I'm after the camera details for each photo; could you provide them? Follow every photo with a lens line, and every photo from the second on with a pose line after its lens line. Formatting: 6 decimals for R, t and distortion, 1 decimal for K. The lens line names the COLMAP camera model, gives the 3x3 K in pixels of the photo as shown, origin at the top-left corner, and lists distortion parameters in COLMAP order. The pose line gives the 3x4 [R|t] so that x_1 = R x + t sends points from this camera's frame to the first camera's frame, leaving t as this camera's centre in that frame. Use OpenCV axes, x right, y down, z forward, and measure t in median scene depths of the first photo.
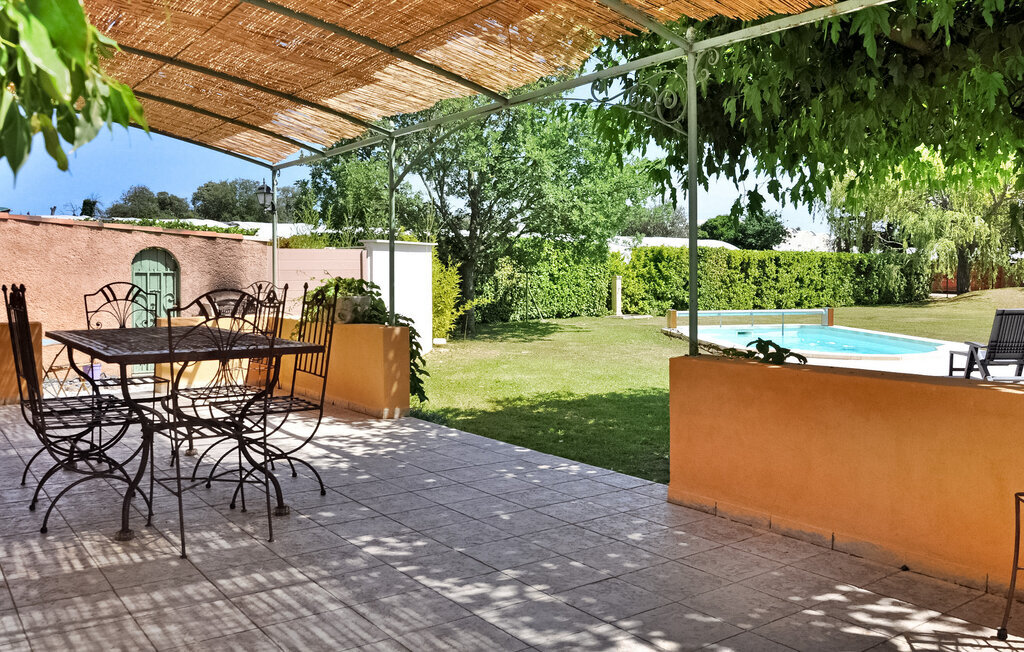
lens RADIAL K [[872.5, 0, 513.9], [0, 872.5, 280.9], [0, 0, 1]] dist [-0.012869, -0.005179]
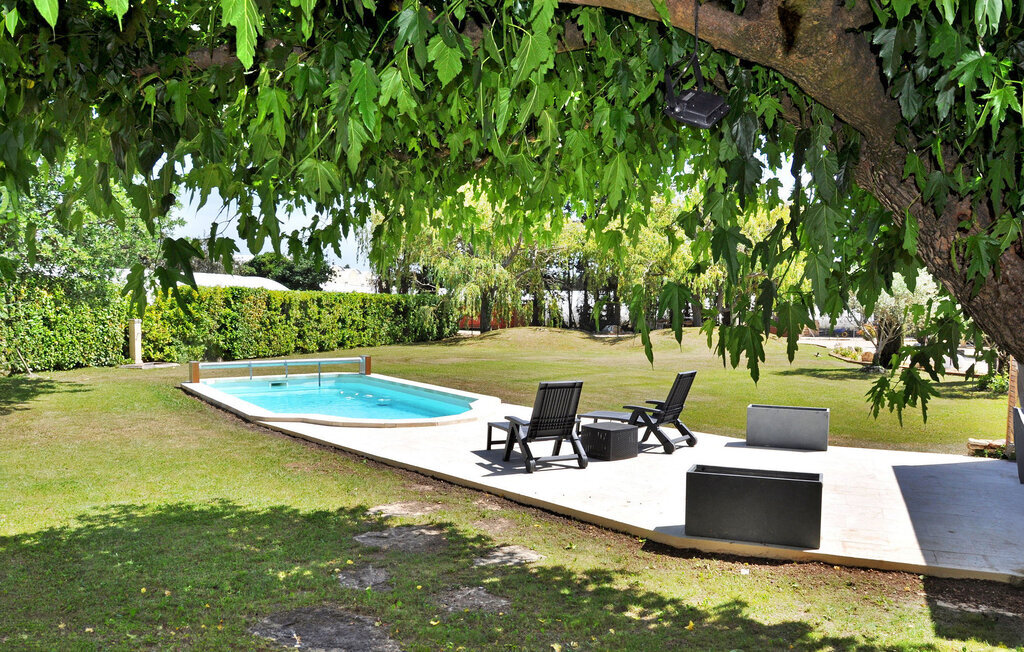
lens RADIAL K [[801.4, 0, 512.0], [0, 801.4, 326.0], [0, 0, 1]] dist [-0.013298, -0.005492]
pose [[0.869322, -0.003506, 0.494234, 0.043746], [-0.005320, 0.999851, 0.016450, -0.012209], [-0.494218, -0.016930, 0.869173, 0.102782]]
